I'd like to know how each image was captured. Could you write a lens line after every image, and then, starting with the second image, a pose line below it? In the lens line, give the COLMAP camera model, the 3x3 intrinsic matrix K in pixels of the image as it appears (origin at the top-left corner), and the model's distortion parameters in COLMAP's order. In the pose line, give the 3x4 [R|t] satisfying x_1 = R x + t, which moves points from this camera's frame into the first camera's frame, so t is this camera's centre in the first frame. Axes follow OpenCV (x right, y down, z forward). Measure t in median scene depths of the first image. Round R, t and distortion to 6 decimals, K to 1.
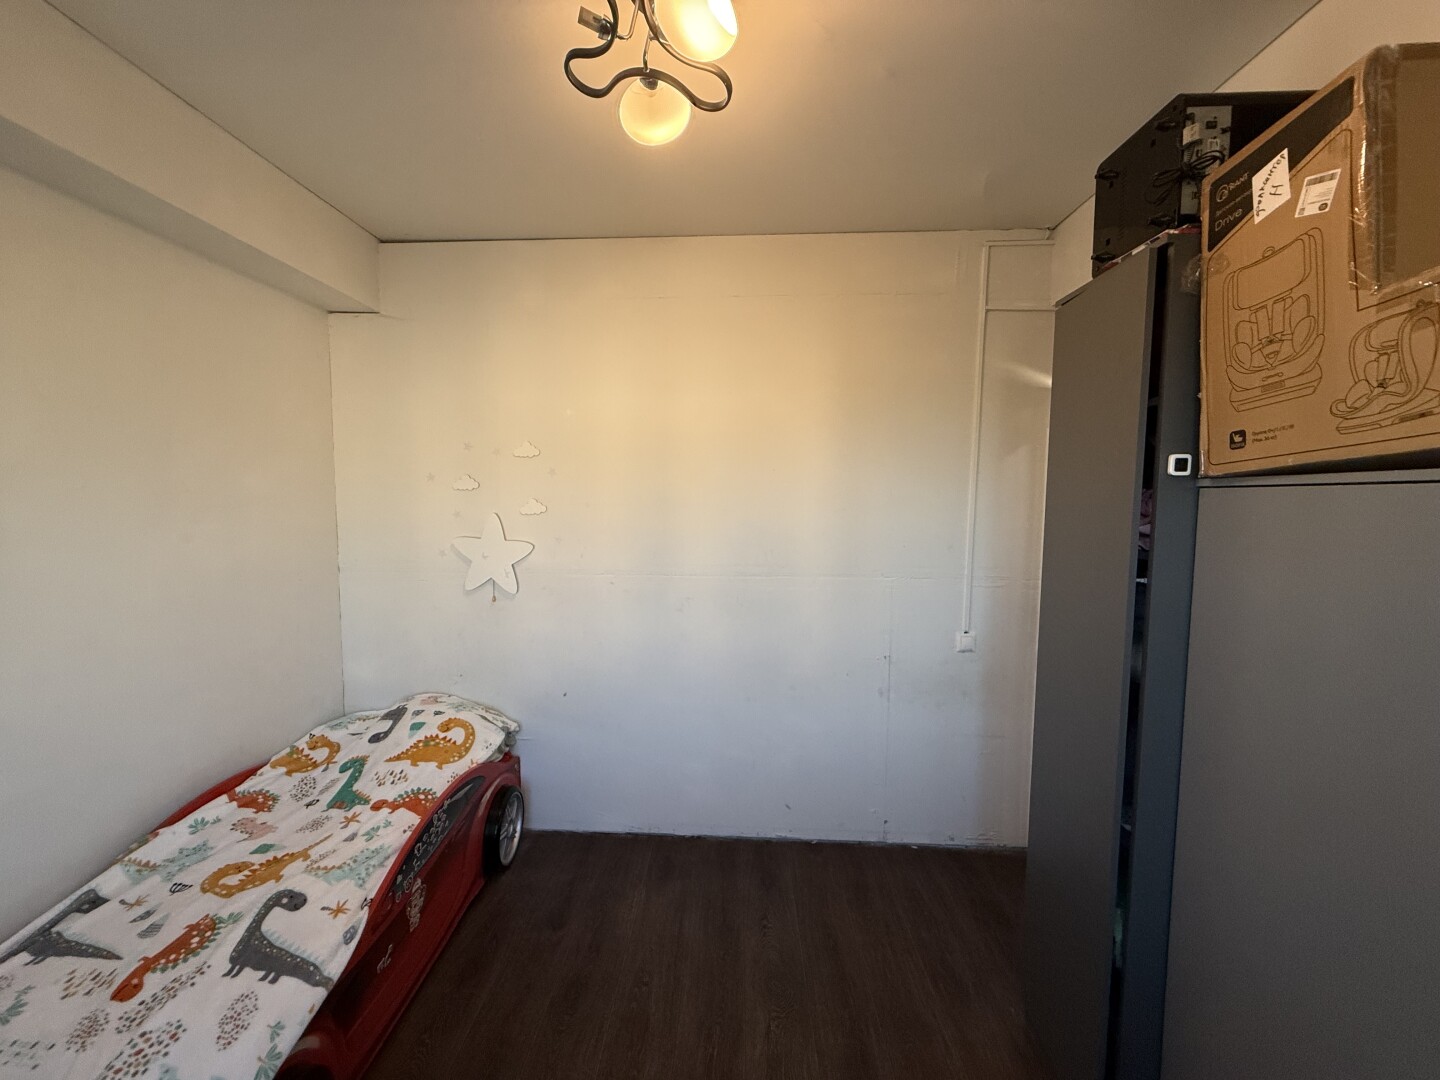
lens RADIAL K [[570.3, 0, 714.8], [0, 570.3, 540.5], [0, 0, 1]] dist [0.000569, 0.000068]
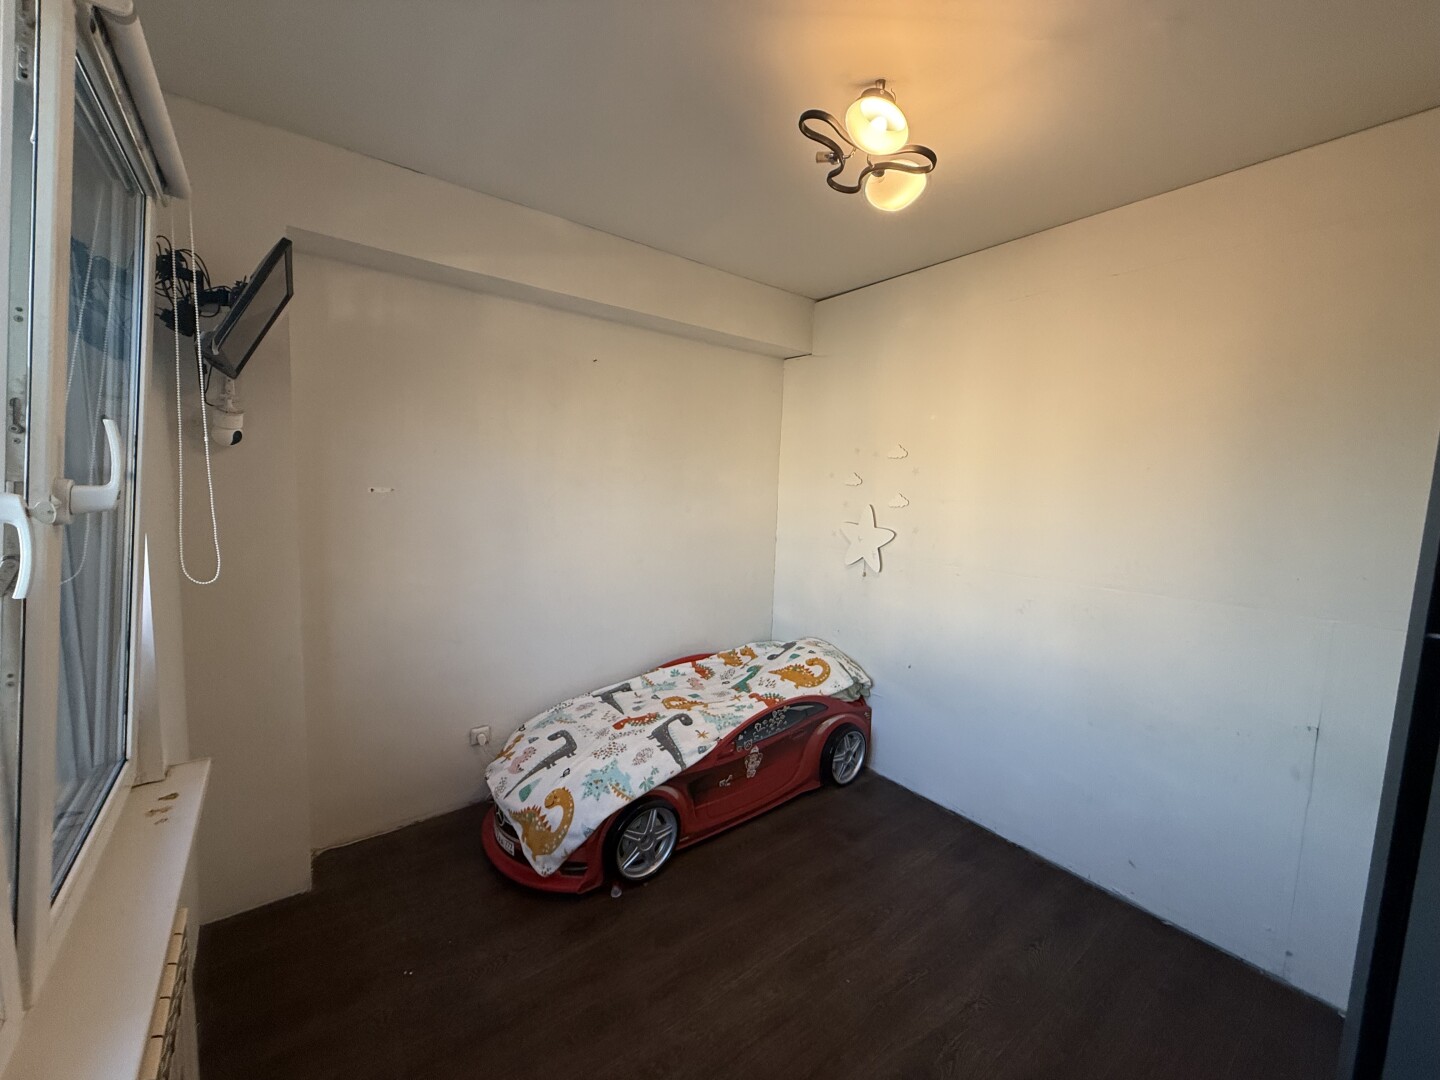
lens RADIAL K [[570.3, 0, 714.8], [0, 570.3, 540.5], [0, 0, 1]] dist [0.000569, 0.000068]
pose [[0.643774, 0.091717, -0.759699, 0.425981], [-0.085711, 0.995186, 0.047515, -0.001703], [0.760400, 0.034526, 0.648537, -0.055931]]
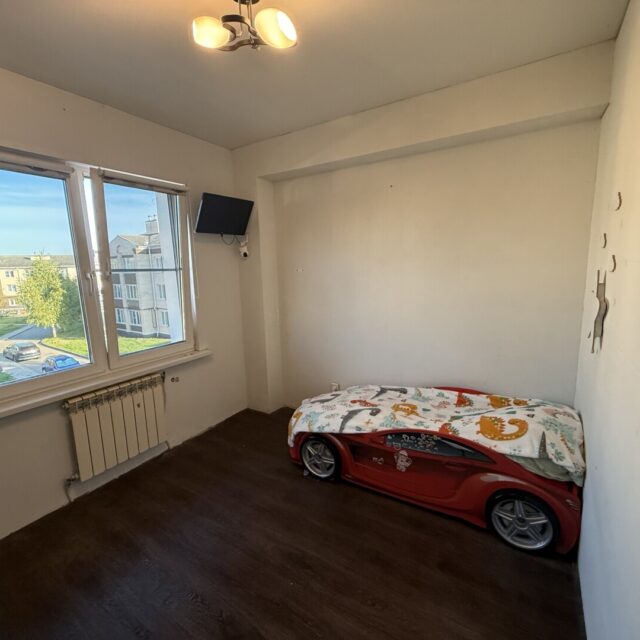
lens RADIAL K [[341.1, 0, 320.0], [0, 341.1, 320.0], [0, 0, 1]] dist [0.000657, 0.000402]
pose [[-0.494604, 0.144922, -0.856951, 0.523202], [-0.040742, 0.981050, 0.189423, -0.071406], [0.868163, 0.128603, -0.479327, 1.094220]]
